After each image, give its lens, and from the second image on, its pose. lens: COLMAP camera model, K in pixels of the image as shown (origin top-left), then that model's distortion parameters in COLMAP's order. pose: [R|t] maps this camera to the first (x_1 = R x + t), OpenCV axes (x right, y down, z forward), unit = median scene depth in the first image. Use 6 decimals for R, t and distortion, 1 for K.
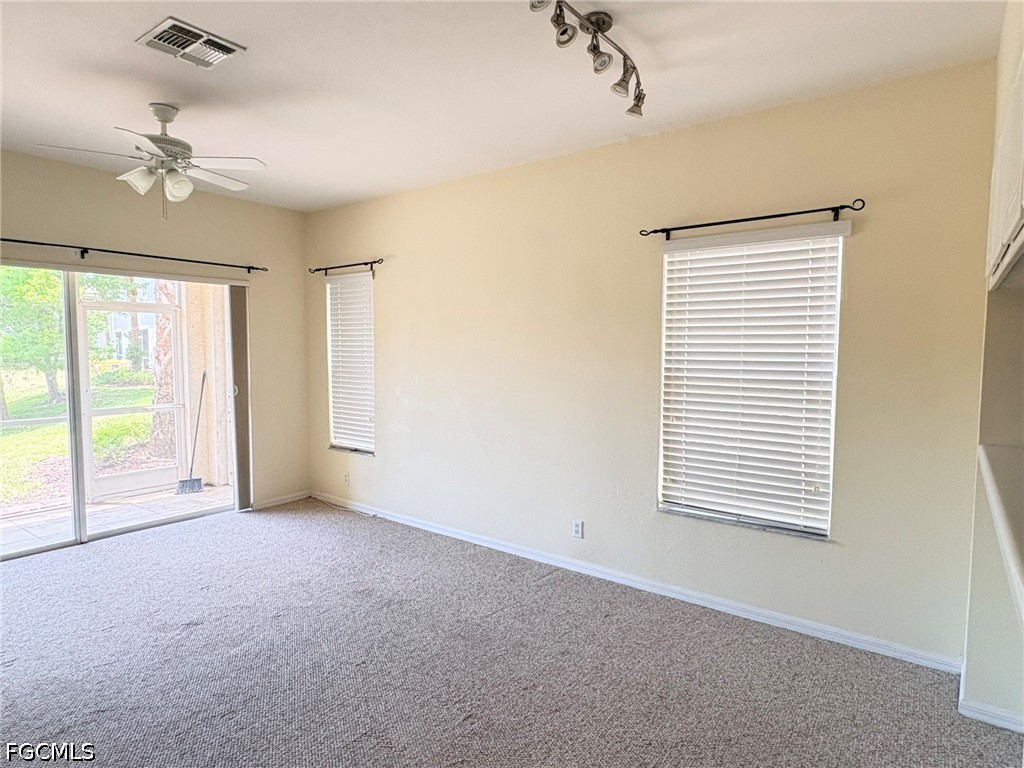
lens RADIAL K [[583.2, 0, 529.7], [0, 583.2, 387.4], [0, 0, 1]] dist [0.000799, -0.000080]
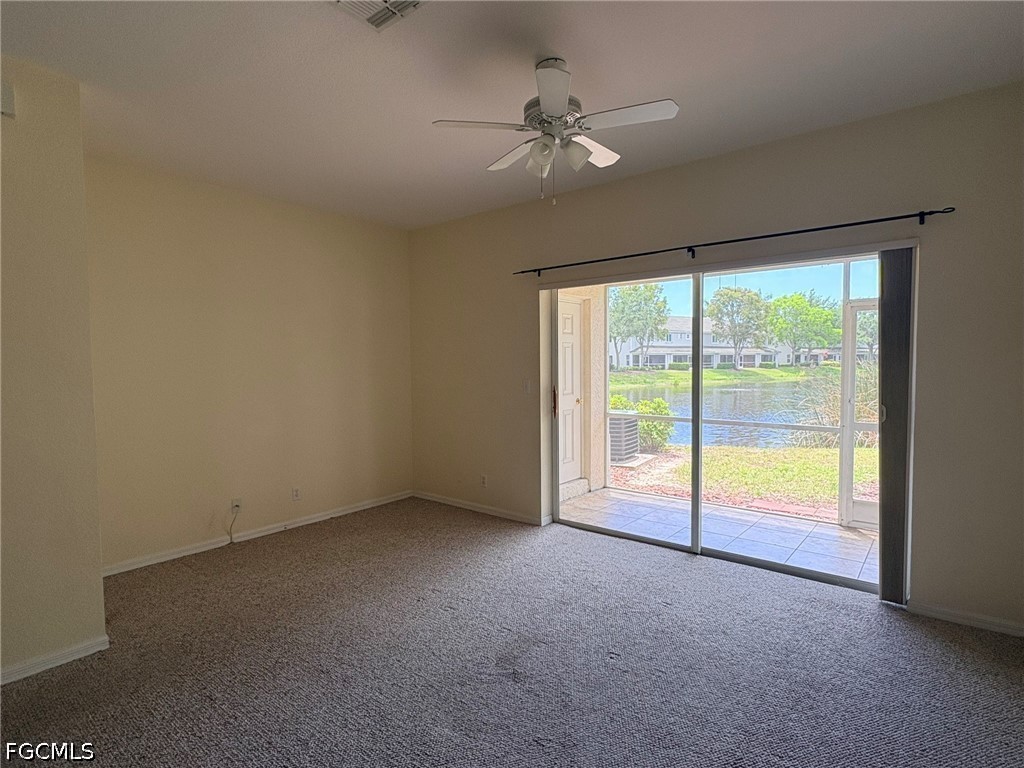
lens RADIAL K [[541.6, 0, 506.7], [0, 541.6, 381.0], [0, 0, 1]] dist [0.000112, 0.000537]
pose [[-0.039786, 0.035711, -0.998570, 0.108337], [-0.064054, 0.997214, 0.038215, -0.025886], [0.997153, 0.065483, -0.037387, 0.600652]]
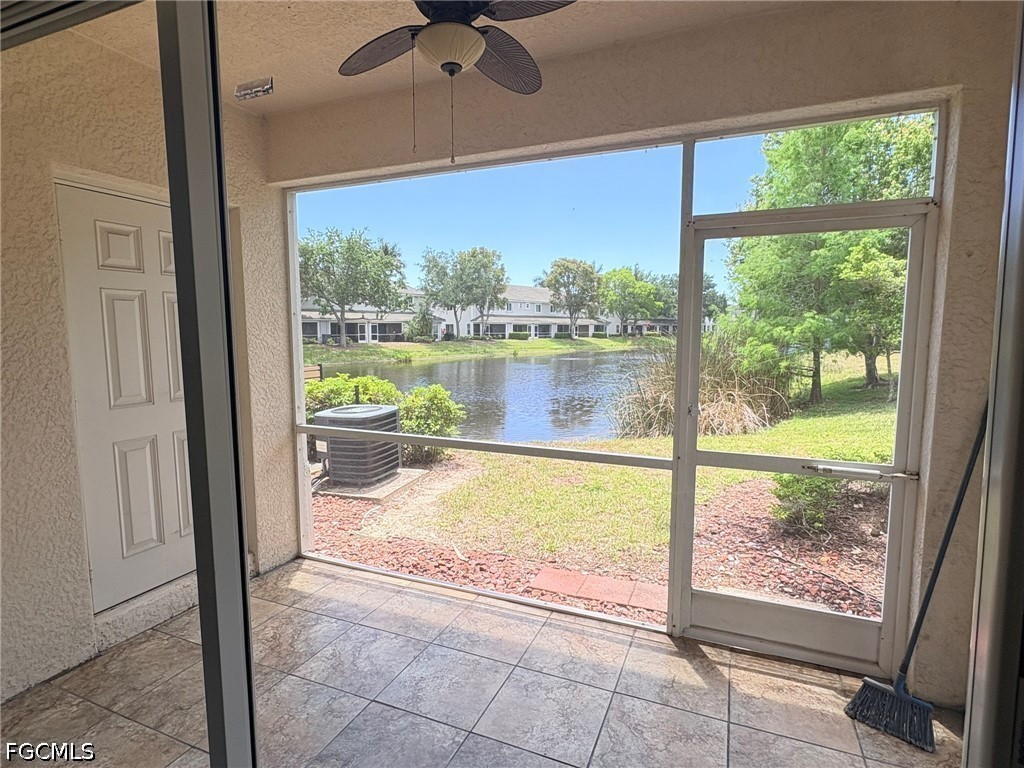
lens RADIAL K [[541.6, 0, 516.0], [0, 541.6, 380.8], [0, 0, 1]] dist [0.000112, 0.000537]
pose [[0.250690, 0.090694, -0.963810, -0.447097], [-0.069667, 0.994711, 0.075481, -0.048832], [0.965557, 0.048223, 0.255683, 0.894755]]
